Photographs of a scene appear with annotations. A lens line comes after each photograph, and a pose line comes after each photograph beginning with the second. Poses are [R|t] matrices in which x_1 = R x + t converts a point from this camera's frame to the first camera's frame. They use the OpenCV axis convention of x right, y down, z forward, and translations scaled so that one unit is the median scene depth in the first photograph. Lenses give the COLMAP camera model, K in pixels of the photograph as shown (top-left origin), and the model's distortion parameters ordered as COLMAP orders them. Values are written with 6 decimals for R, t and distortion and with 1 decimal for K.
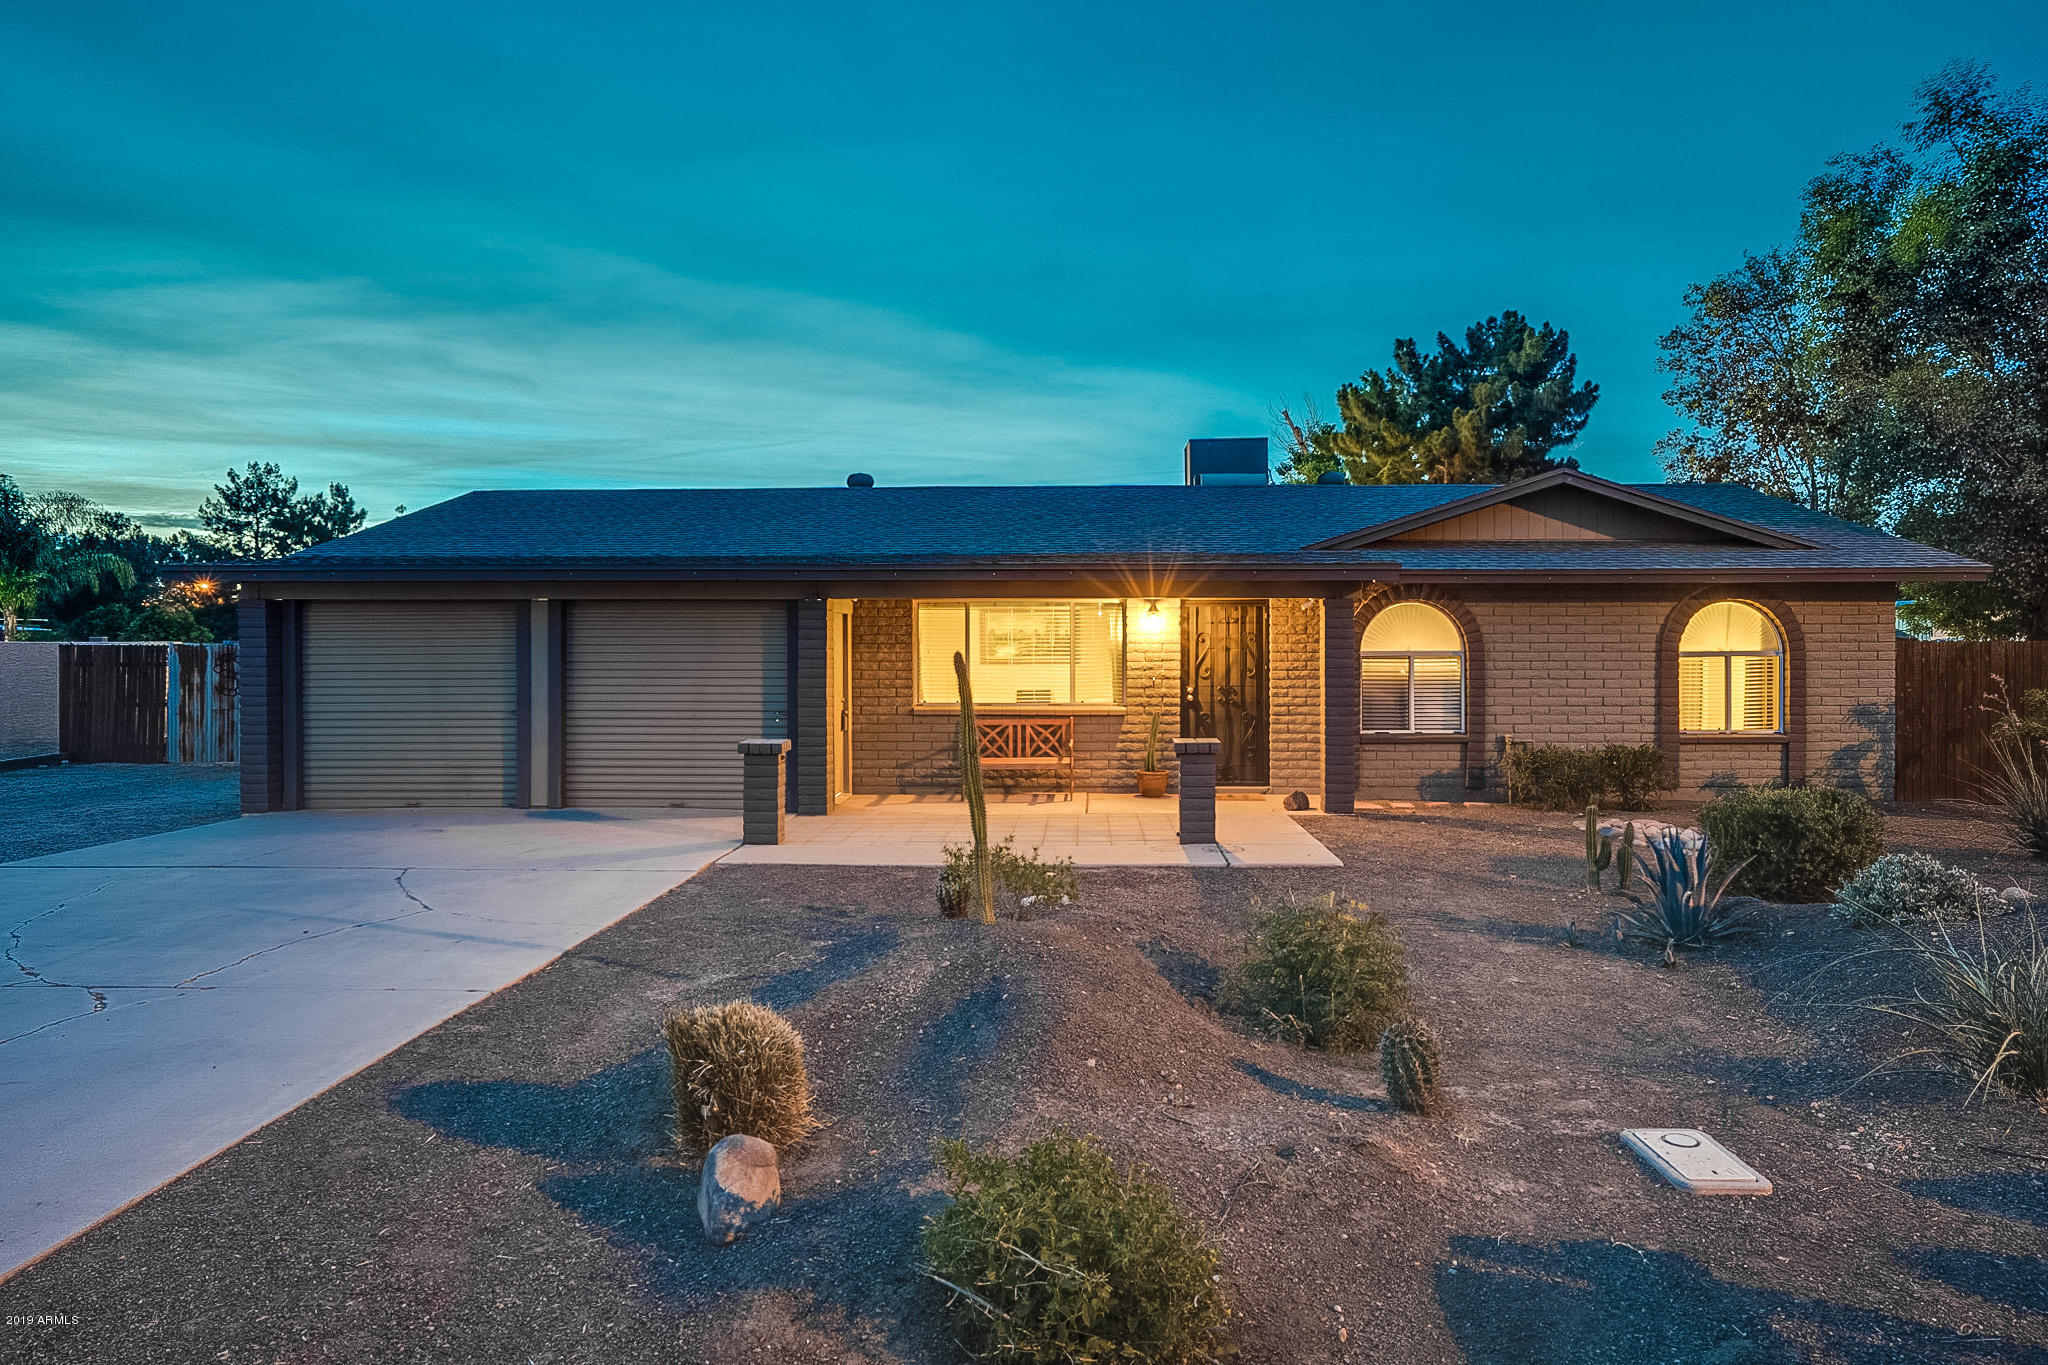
lens RADIAL K [[1278.7, 0, 1021.2], [0, 1278.7, 648.6], [0, 0, 1]] dist [-0.000297, 0.001171]
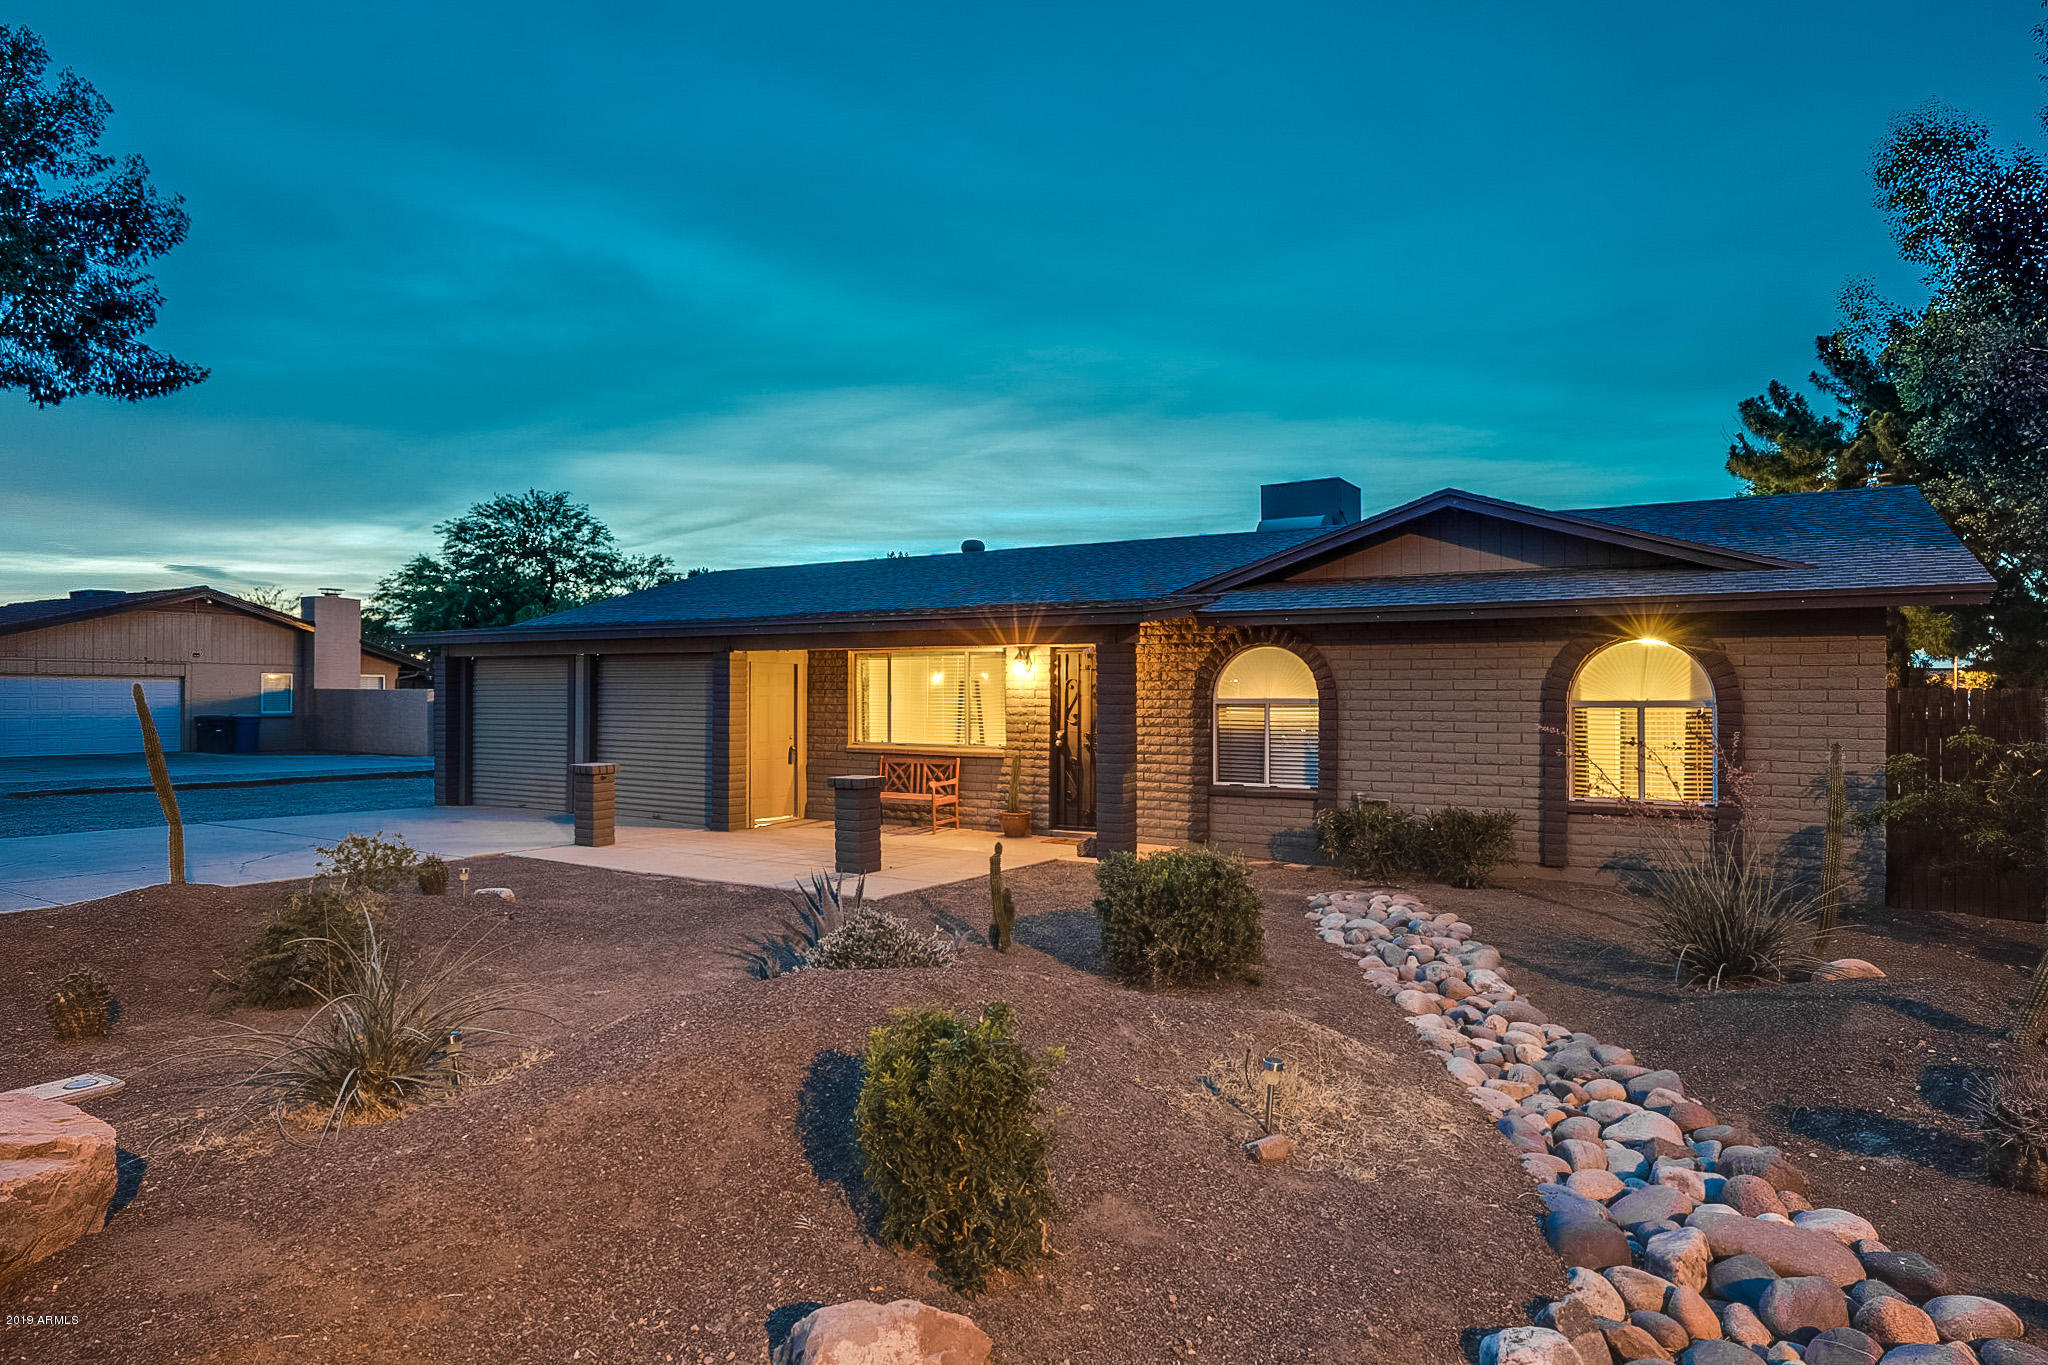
lens RADIAL K [[1181.6, 0, 1024.0], [0, 1181.6, 682.5], [0, 0, 1]] dist [-0.005006, -0.000359]
pose [[0.867813, -0.001119, -0.496890, 0.579448], [-0.006598, 0.999883, -0.013777, 0.003245], [0.496848, 0.015234, 0.867704, 0.163349]]
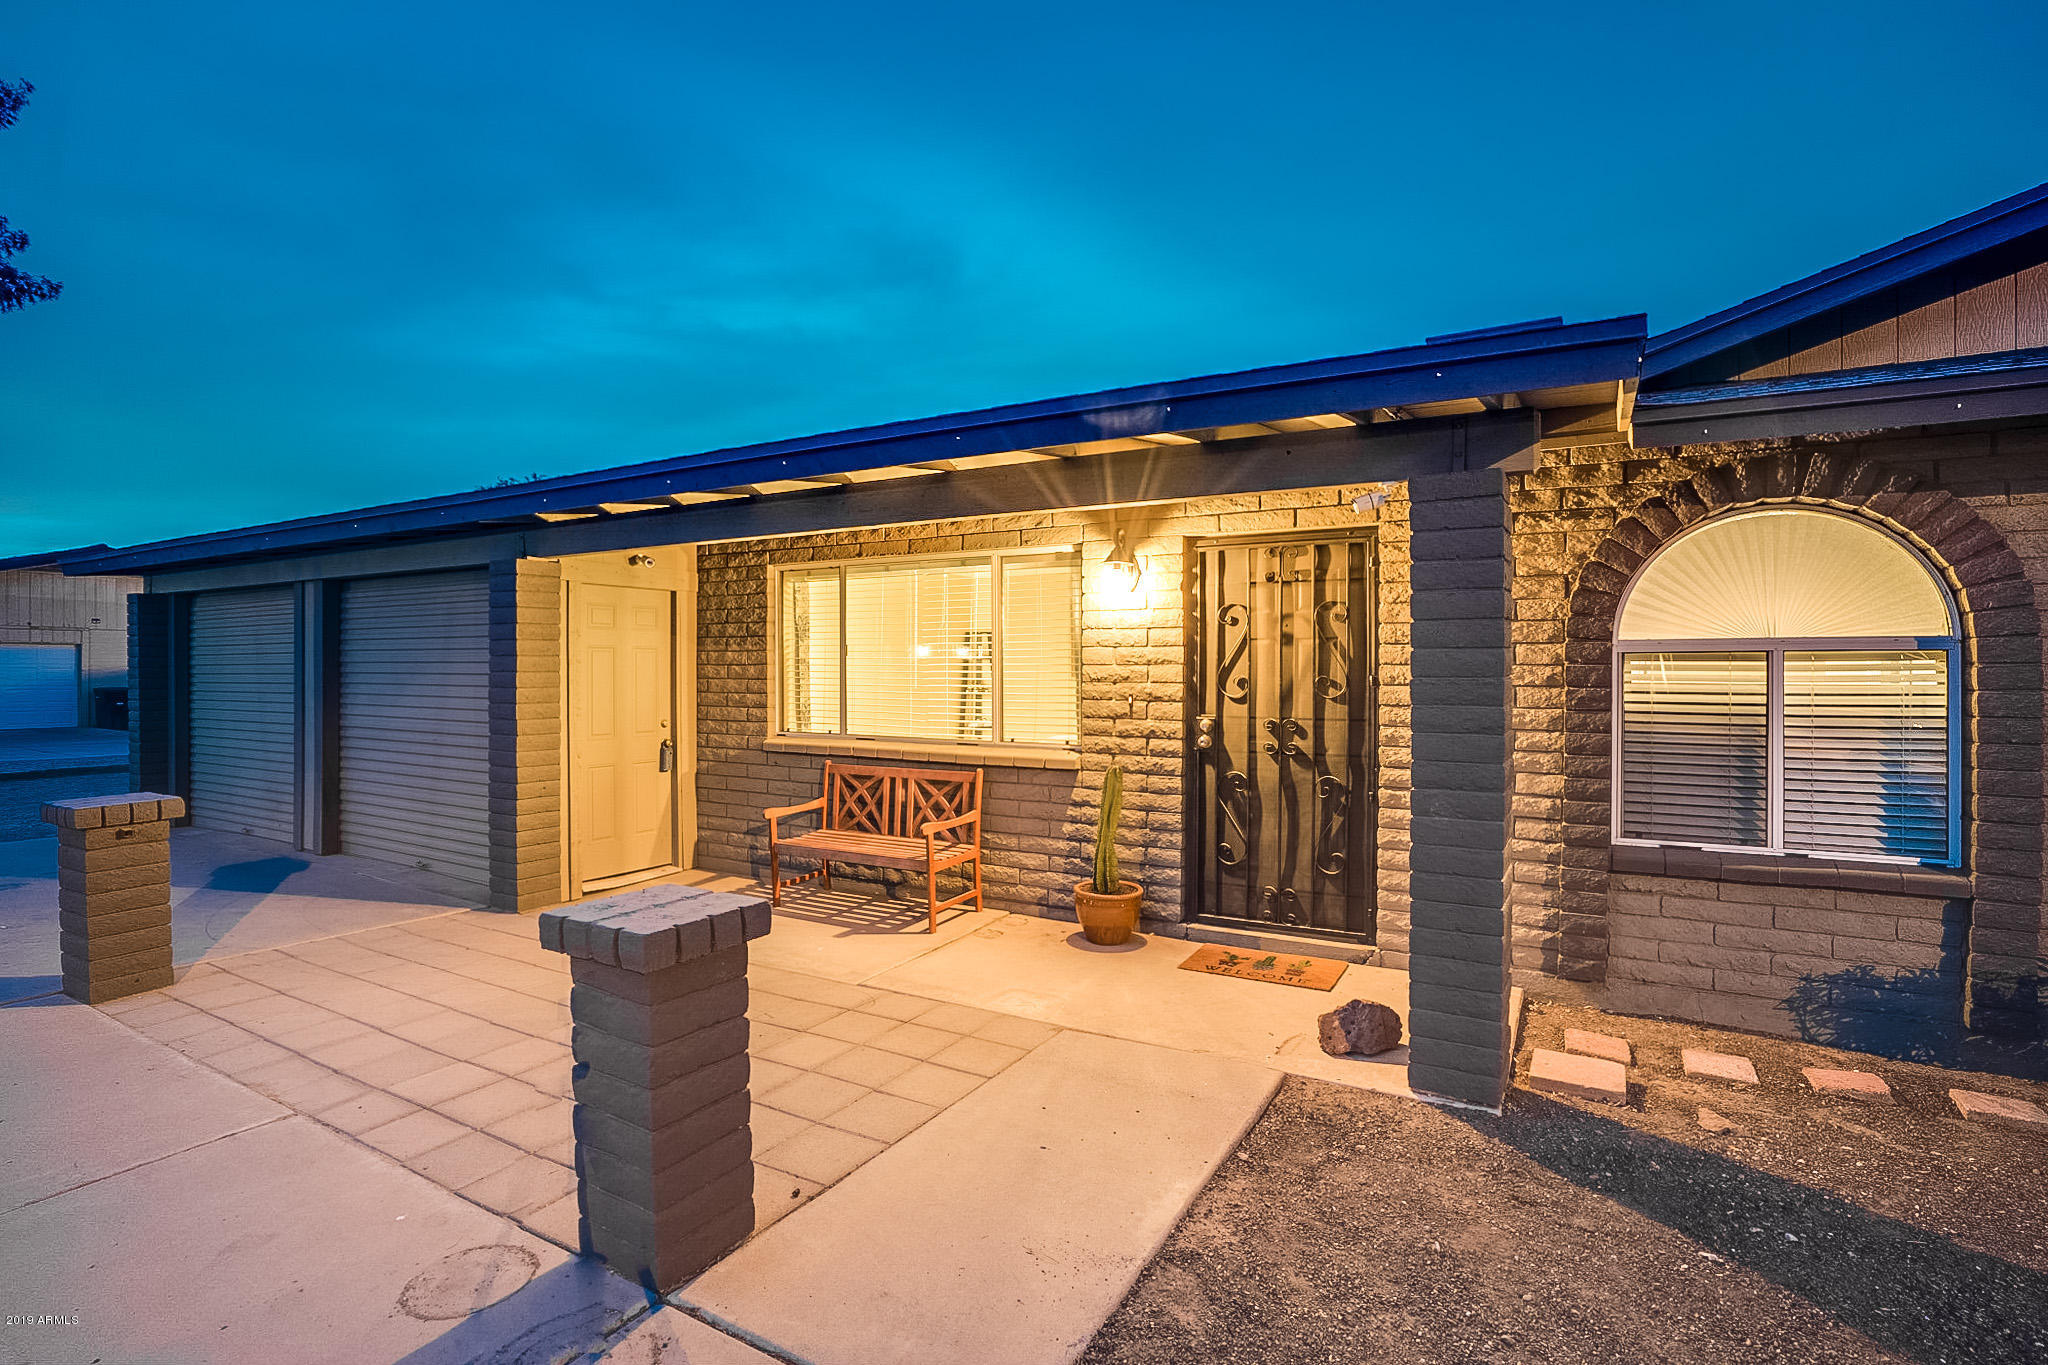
lens RADIAL K [[942.2, 0, 991.5], [0, 942.2, 674.7], [0, 0, 1]] dist [-0.053564, 0.018083]
pose [[0.882877, 0.005782, -0.469568, 0.227392], [-0.005806, 0.999982, 0.001397, 0.013662], [0.469568, 0.001493, 0.882895, 0.652400]]
